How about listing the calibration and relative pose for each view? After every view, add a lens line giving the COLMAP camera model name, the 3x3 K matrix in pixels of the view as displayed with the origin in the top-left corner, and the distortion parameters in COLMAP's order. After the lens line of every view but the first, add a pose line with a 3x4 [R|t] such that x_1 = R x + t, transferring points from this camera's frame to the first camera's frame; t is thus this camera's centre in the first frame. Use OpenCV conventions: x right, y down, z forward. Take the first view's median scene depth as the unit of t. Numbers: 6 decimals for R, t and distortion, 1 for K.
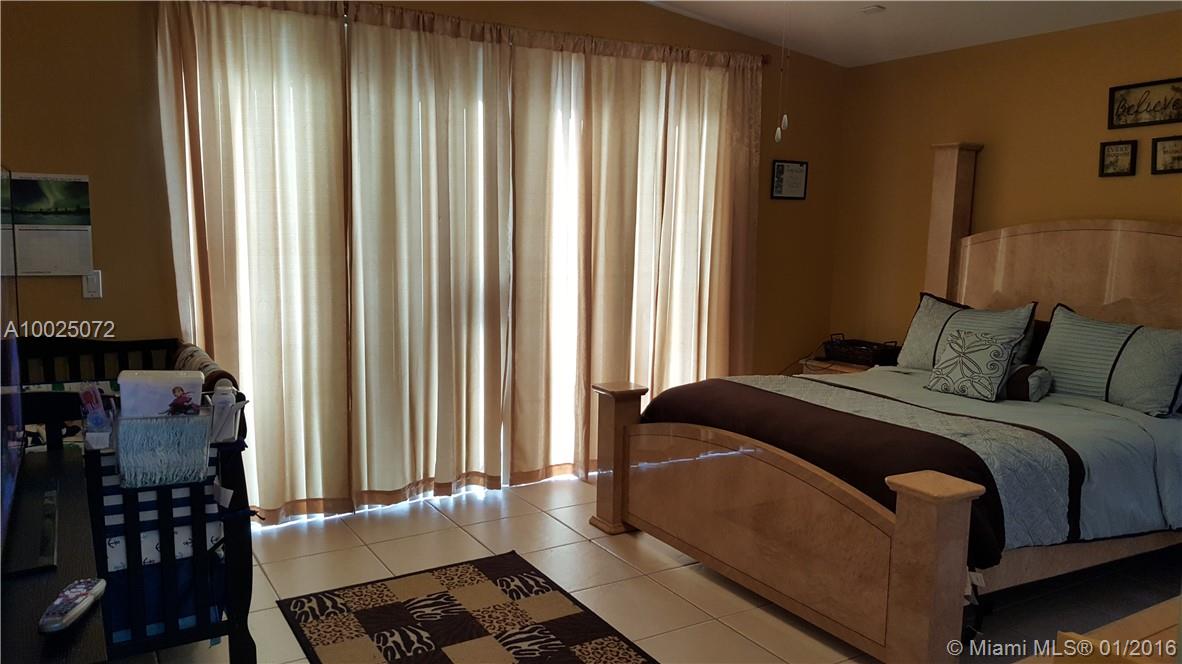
lens RADIAL K [[870.7, 0, 584.5], [0, 870.7, 341.5], [0, 0, 1]] dist [0.154977, -0.260263]
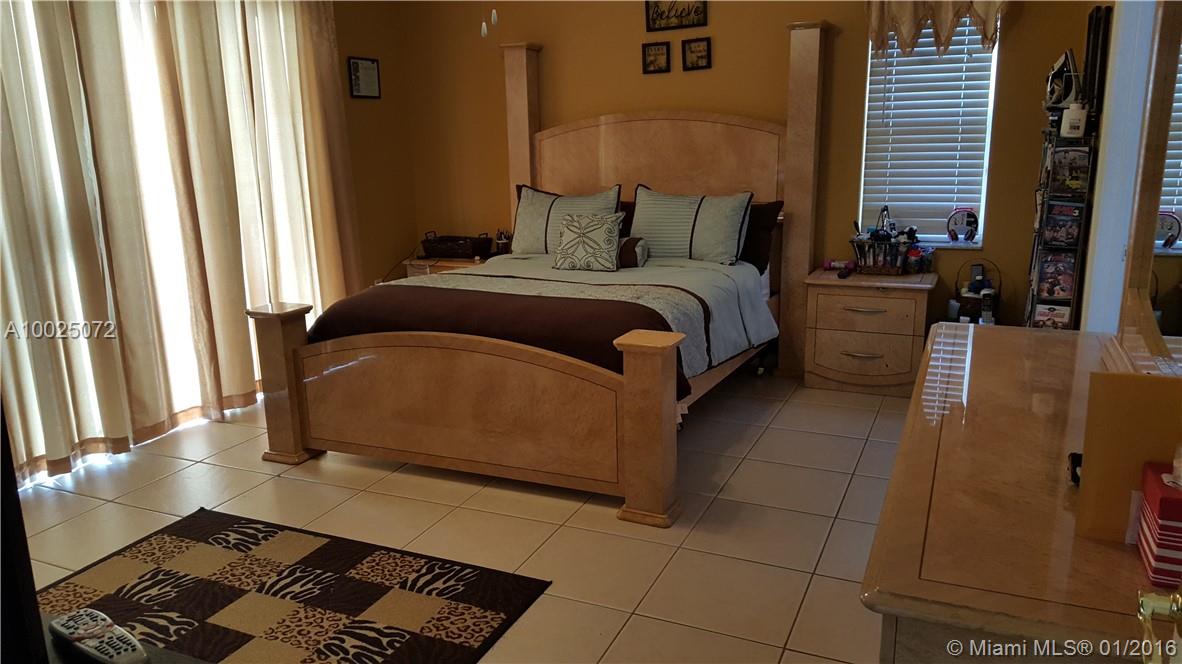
lens RADIAL K [[870.7, 0, 584.5], [0, 870.7, 341.5], [0, 0, 1]] dist [0.154977, -0.260263]
pose [[0.821709, -0.172776, 0.543087, -0.202309], [0.114828, 0.983588, 0.139177, -0.006240], [-0.558220, -0.052001, 0.828062, 0.046885]]
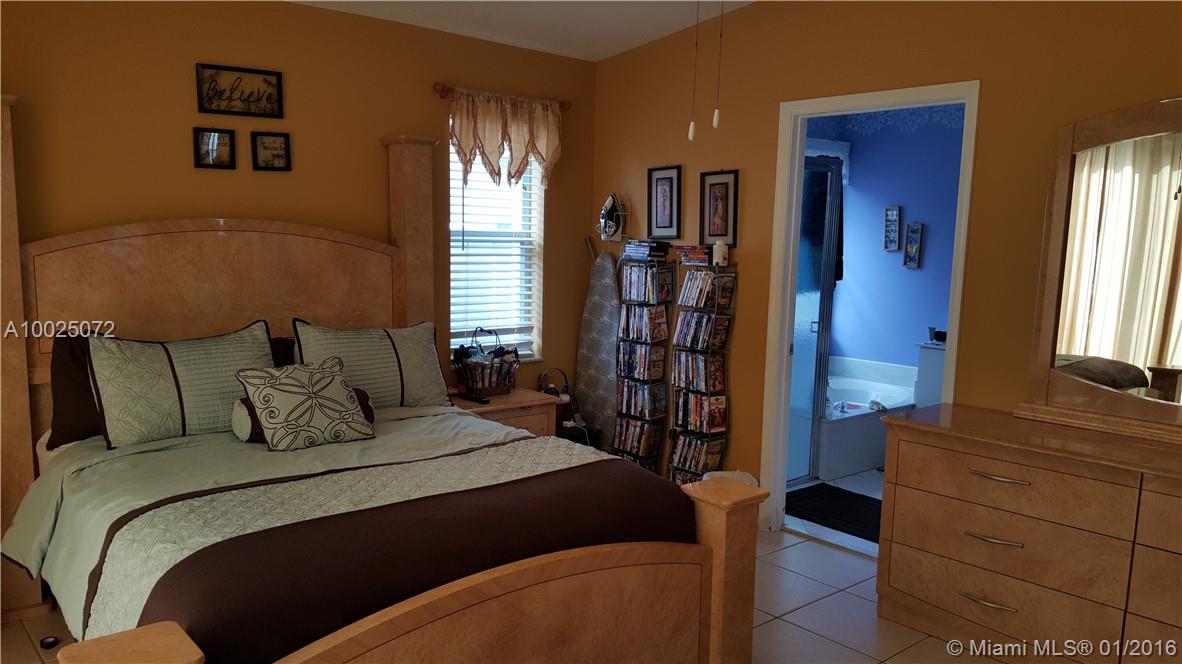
lens RADIAL K [[866.4, 0, 591.3], [0, 866.4, 345.5], [0, 0, 1]] dist [0.160026, -0.264482]
pose [[-0.169976, -0.149823, 0.973992, -0.358155], [0.108317, 0.979546, 0.169580, -0.128608], [-0.979477, 0.134324, -0.150271, 0.826301]]
